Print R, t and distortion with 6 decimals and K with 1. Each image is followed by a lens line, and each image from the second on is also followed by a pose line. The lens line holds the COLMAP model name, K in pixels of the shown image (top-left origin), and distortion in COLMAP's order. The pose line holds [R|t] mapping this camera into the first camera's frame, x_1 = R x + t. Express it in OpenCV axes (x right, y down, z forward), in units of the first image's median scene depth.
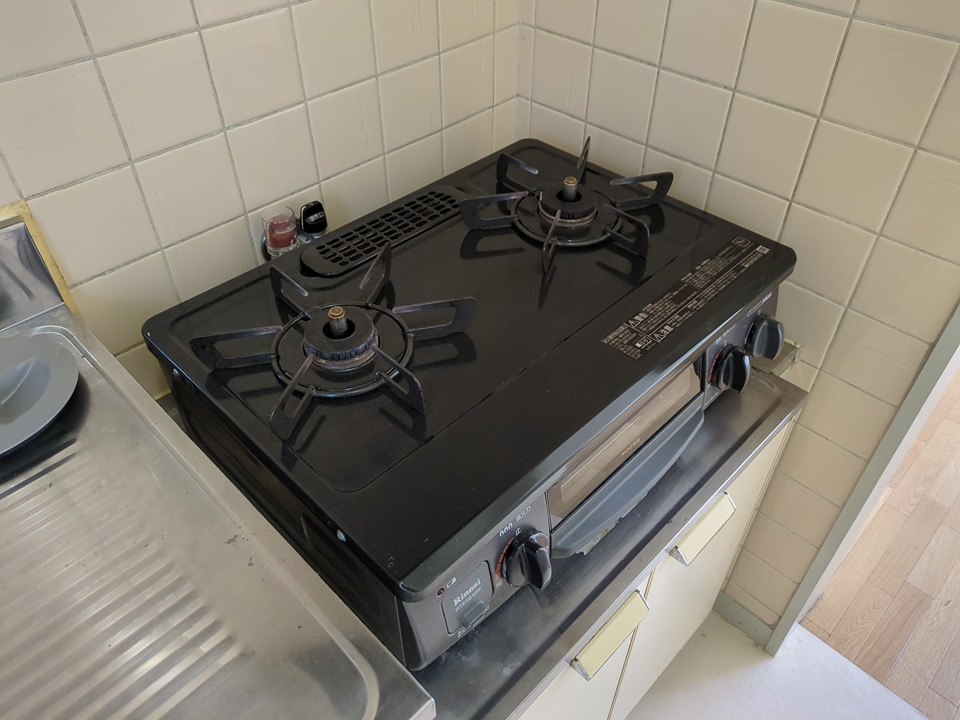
lens RADIAL K [[740.3, 0, 480.0], [0, 740.3, 360.0], [0, 0, 1]] dist [0.006521, 0.003067]
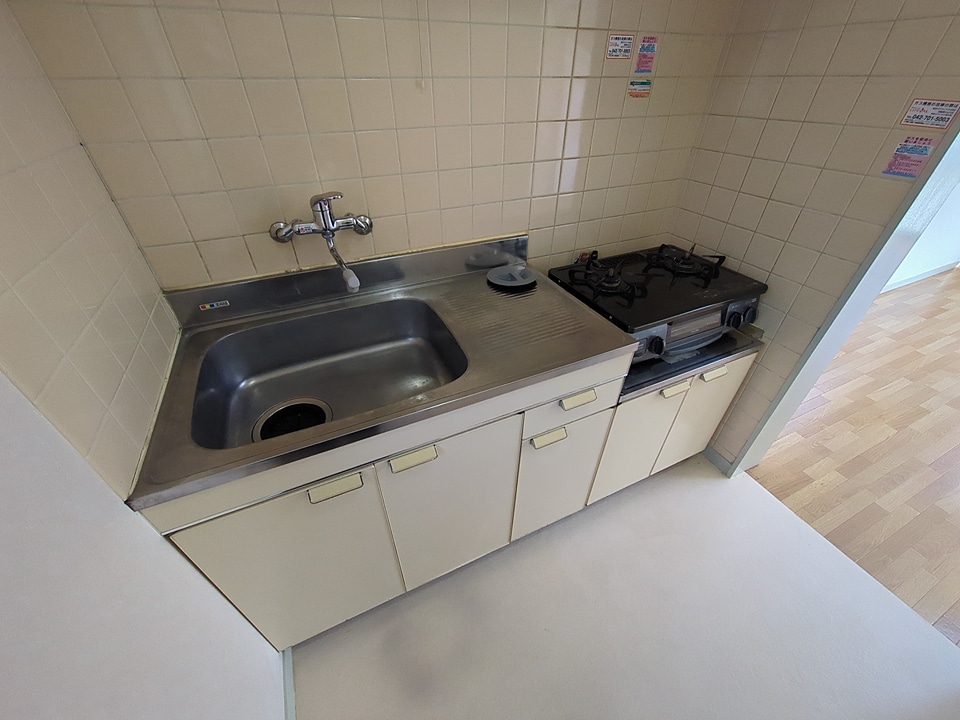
lens RADIAL K [[382.7, 0, 480.0], [0, 382.7, 360.0], [0, 0, 1]] dist [-0.000872, 0.000199]
pose [[0.940450, 0.209649, -0.267585, -0.159181], [-0.233177, 0.970640, -0.059037, 0.457164], [0.247352, 0.117917, 0.961724, -0.633265]]
